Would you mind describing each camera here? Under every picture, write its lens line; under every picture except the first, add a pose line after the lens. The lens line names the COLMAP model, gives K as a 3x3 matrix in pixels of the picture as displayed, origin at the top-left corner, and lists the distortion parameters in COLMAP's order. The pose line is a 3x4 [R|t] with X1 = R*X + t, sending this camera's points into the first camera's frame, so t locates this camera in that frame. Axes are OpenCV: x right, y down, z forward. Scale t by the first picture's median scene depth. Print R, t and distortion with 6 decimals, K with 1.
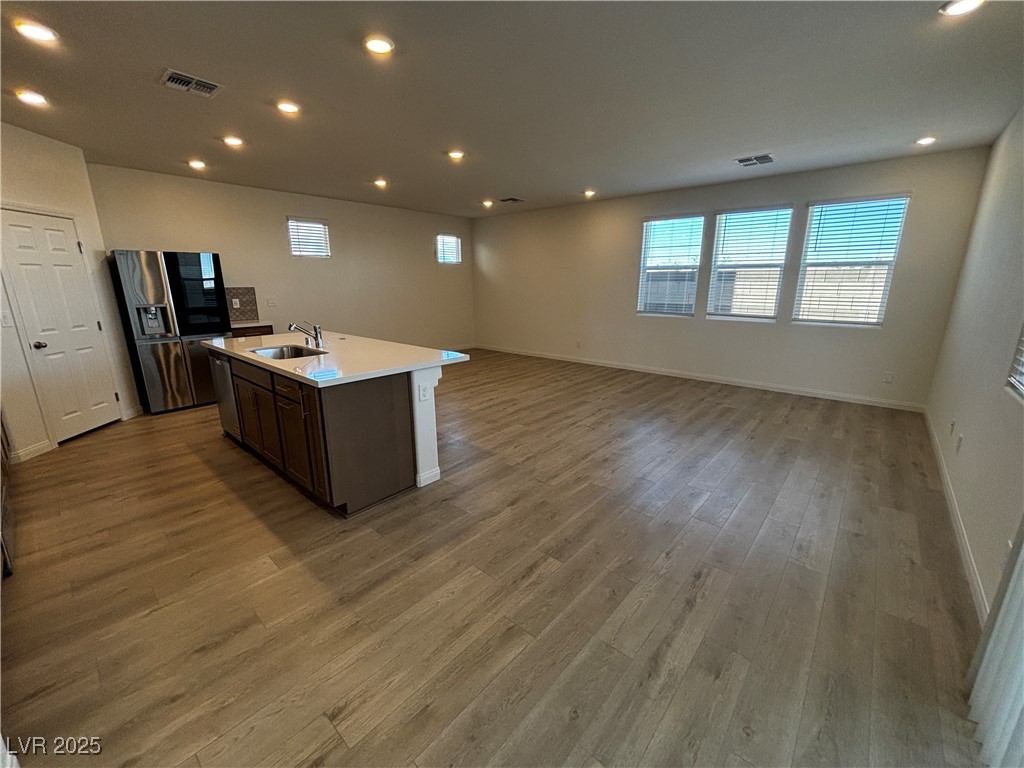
lens RADIAL K [[415.1, 0, 511.2], [0, 415.1, 385.5], [0, 0, 1]] dist [-0.001660, 0.000816]
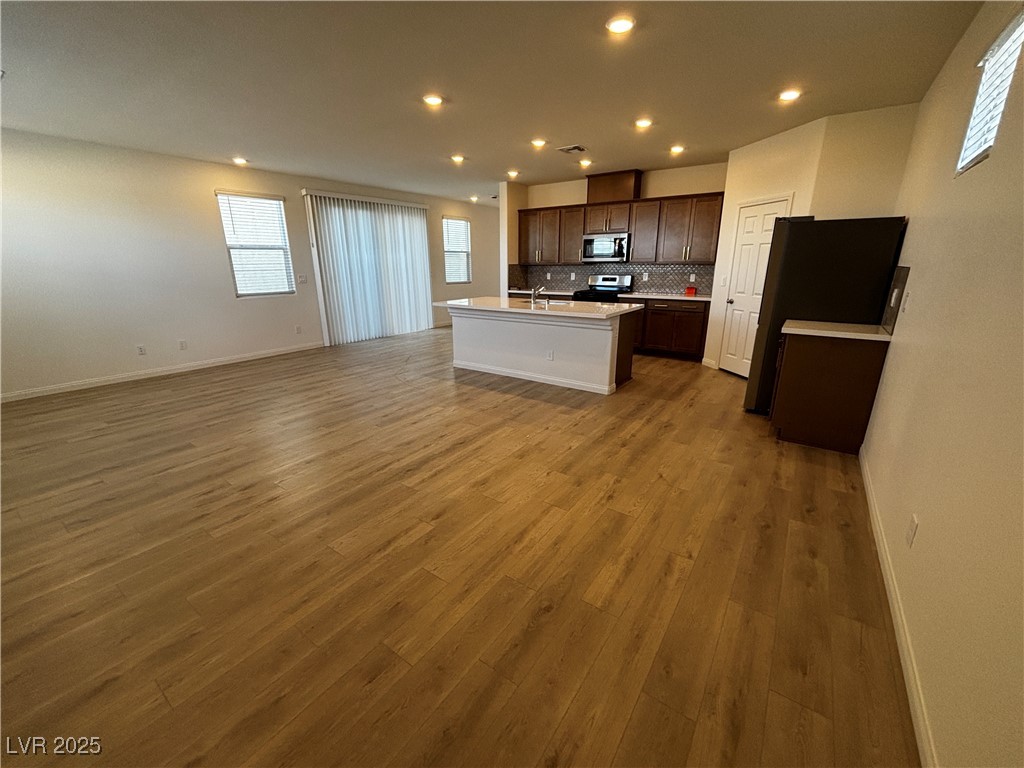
lens RADIAL K [[415.1, 0, 509.5], [0, 415.1, 387.4], [0, 0, 1]] dist [-0.001660, 0.000816]
pose [[-0.995129, 0.033729, -0.092633, -0.182351], [-0.018779, 0.857590, 0.513991, -0.483004], [0.096778, 0.513226, -0.852779, 1.953968]]
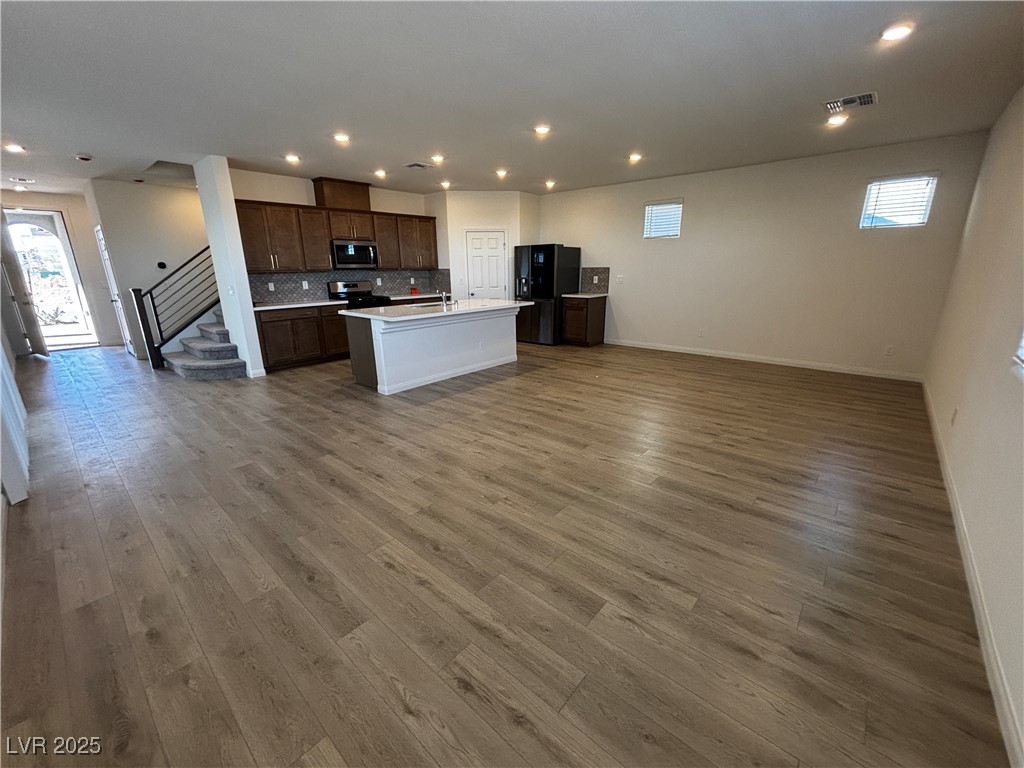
lens RADIAL K [[415.1, 0, 511.0], [0, 415.1, 387.1], [0, 0, 1]] dist [-0.001660, 0.000816]
pose [[-0.001268, 0.282447, -0.959282, 0.939010], [-0.233647, 0.932647, 0.274914, -0.241486], [0.972321, 0.224482, 0.064811, 0.982158]]
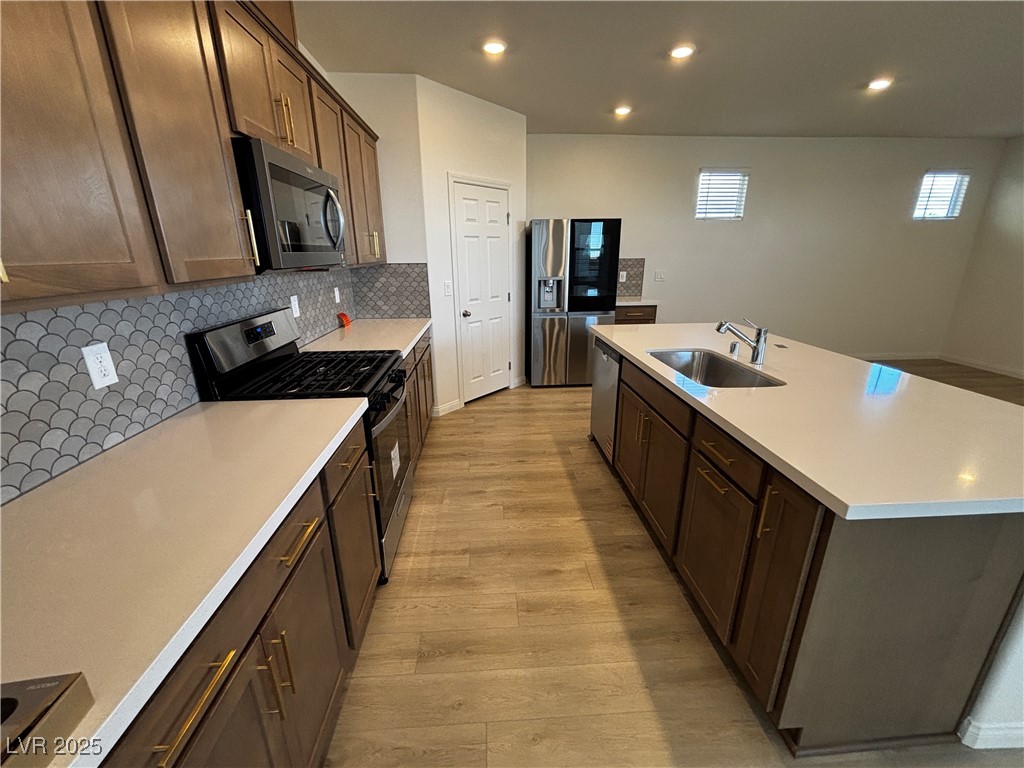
lens RADIAL K [[415.1, 0, 509.2], [0, 415.1, 386.6], [0, 0, 1]] dist [-0.001660, 0.000816]
pose [[0.703569, 0.216528, -0.676836, -0.240568], [-0.167387, 0.976145, 0.138282, -0.066532], [0.690632, 0.016002, 0.723029, 0.252775]]
